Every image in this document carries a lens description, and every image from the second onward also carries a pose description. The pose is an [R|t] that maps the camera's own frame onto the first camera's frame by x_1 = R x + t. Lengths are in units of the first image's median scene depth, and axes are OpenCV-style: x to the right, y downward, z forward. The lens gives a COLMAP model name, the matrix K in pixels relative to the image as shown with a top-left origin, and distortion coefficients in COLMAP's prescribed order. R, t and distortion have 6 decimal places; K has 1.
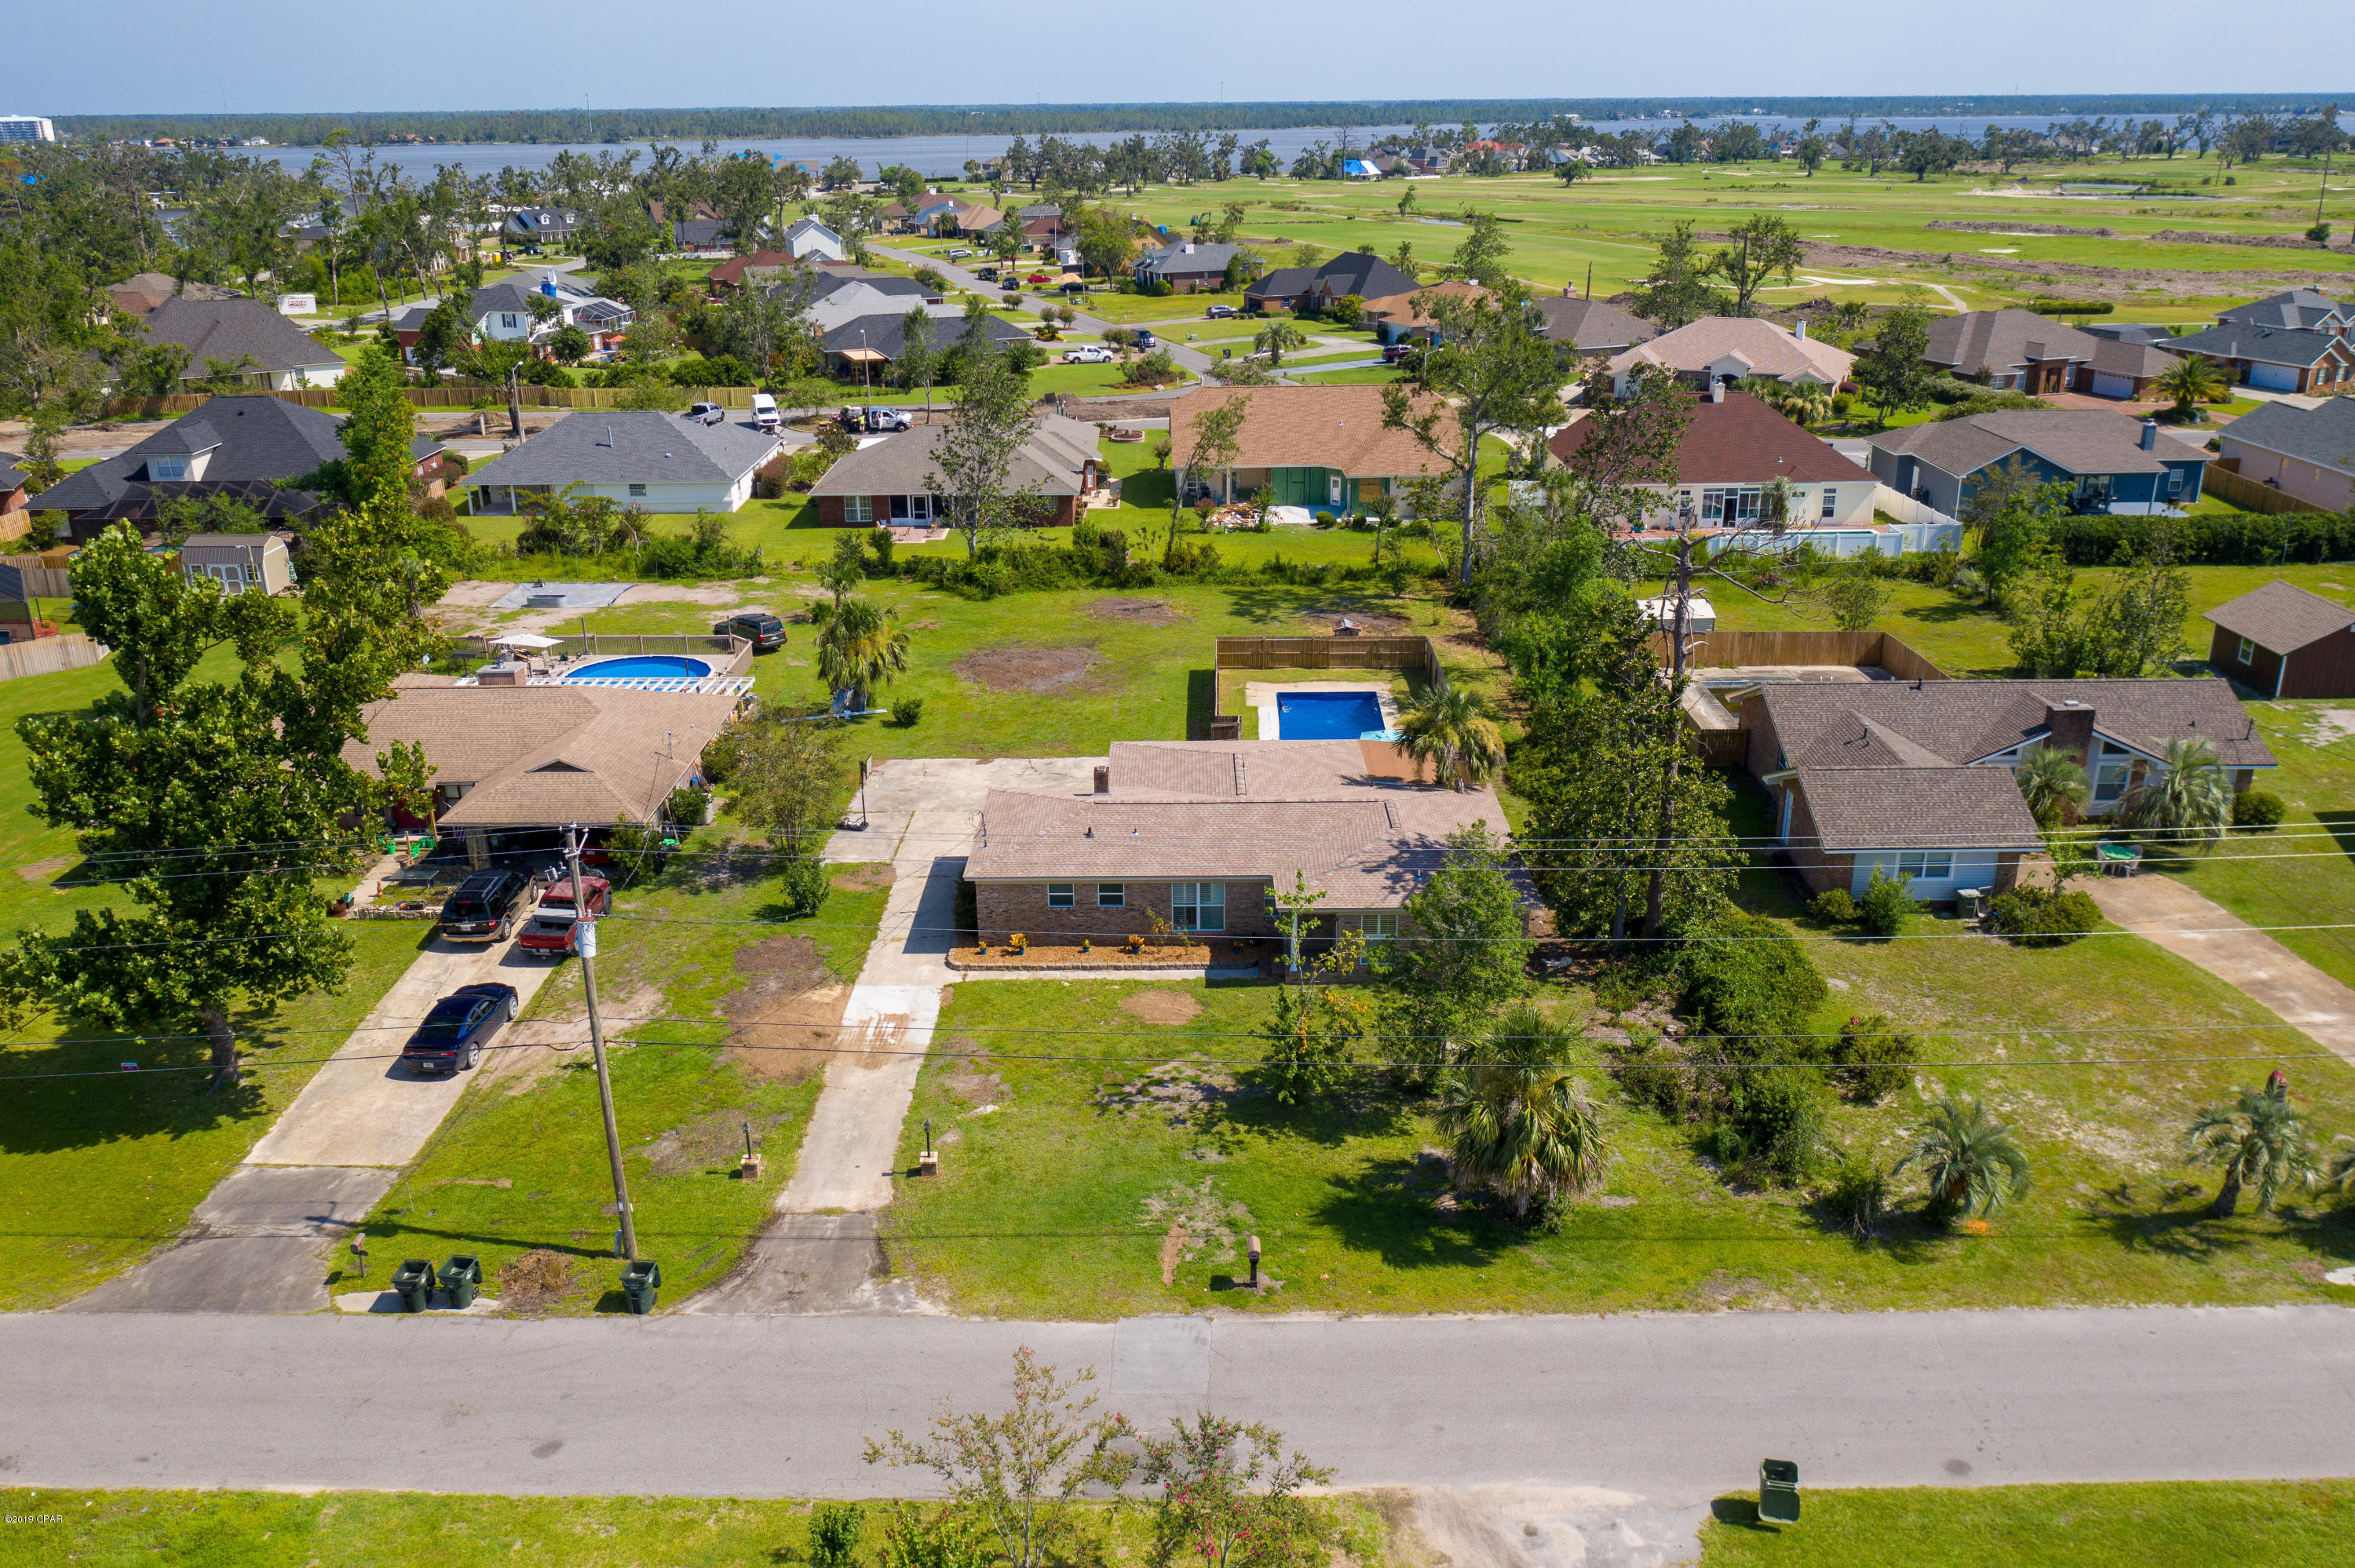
lens RADIAL K [[1835.2, 0, 1185.9], [0, 1835.2, 787.2], [0, 0, 1]] dist [-0.008917, 0.002619]
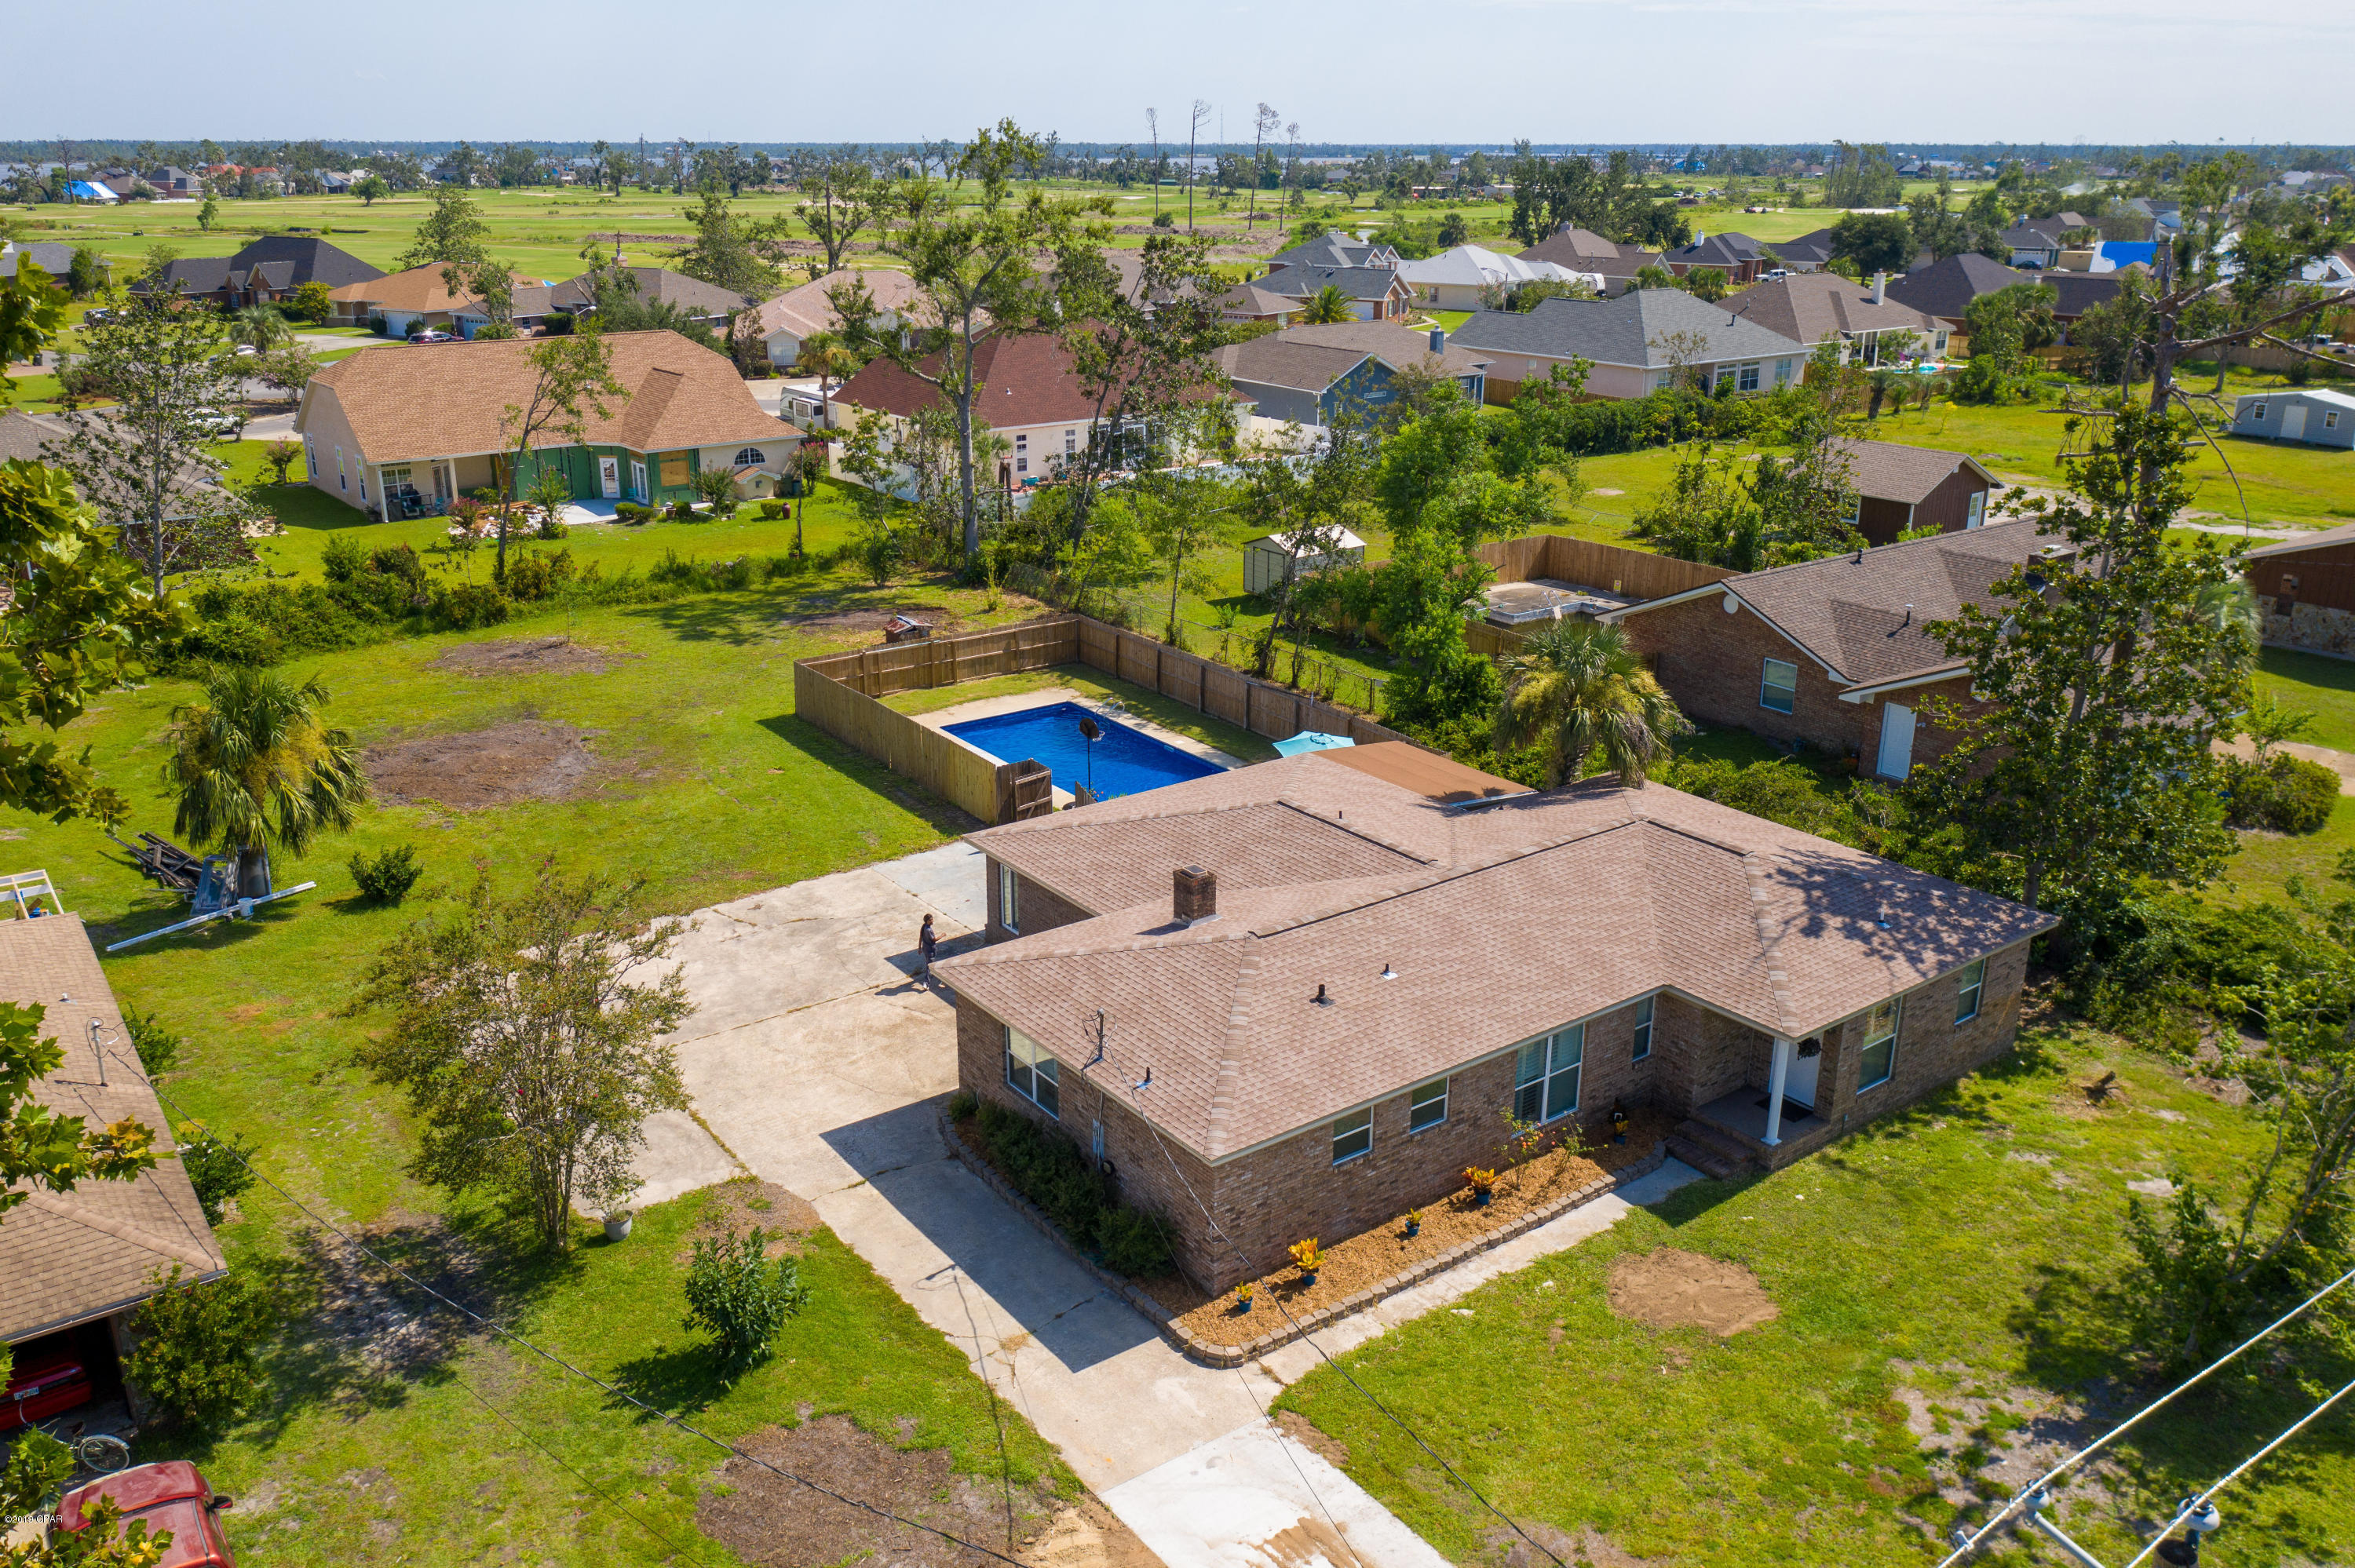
lens RADIAL K [[1859.8, 0, 1179.2], [0, 1859.8, 743.8], [0, 0, 1]] dist [-0.030705, 0.012636]
pose [[0.800103, -0.169996, 0.575271, -0.363416], [0.196905, 0.980295, 0.015821, -0.057178], [-0.566625, 0.100615, 0.817810, 0.616906]]
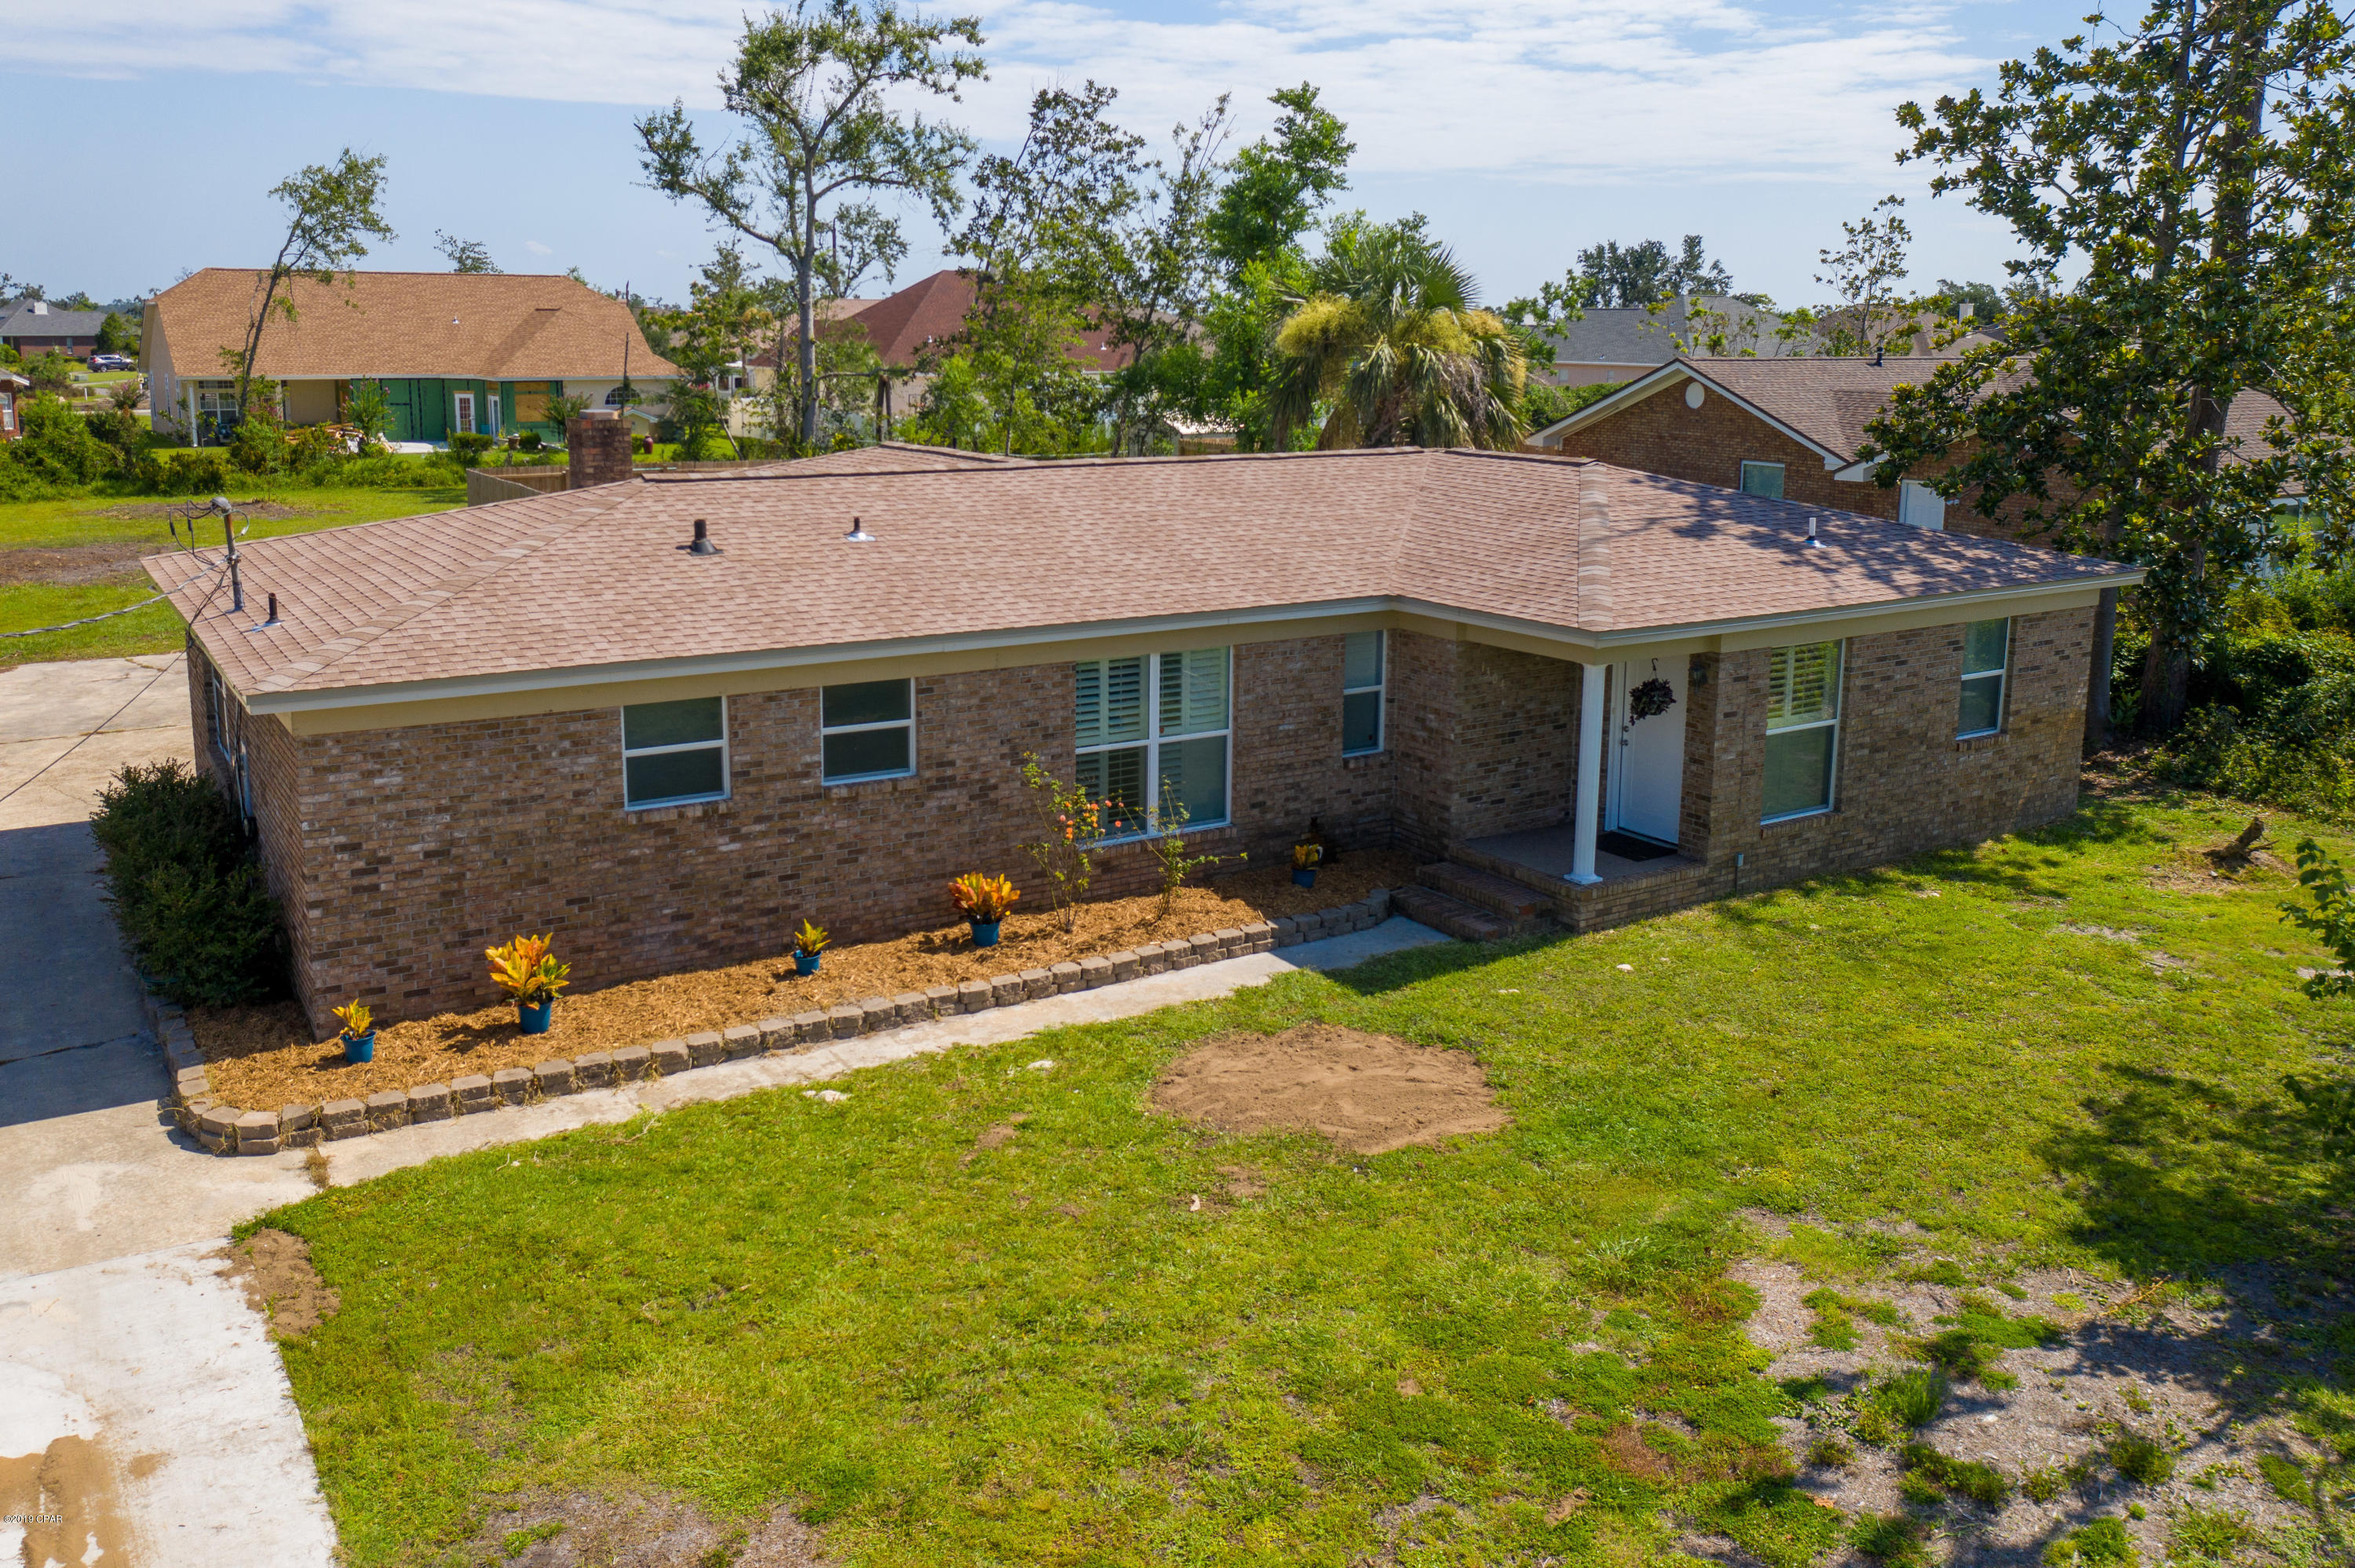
lens RADIAL K [[1883.4, 0, 1128.1], [0, 1883.4, 610.3], [0, 0, 1]] dist [-0.024340, 0.002927]
pose [[0.847228, -0.063906, 0.527372, -0.146296], [0.169500, 0.973368, -0.154352, 0.088393], [-0.503463, 0.220160, 0.835496, 0.755852]]
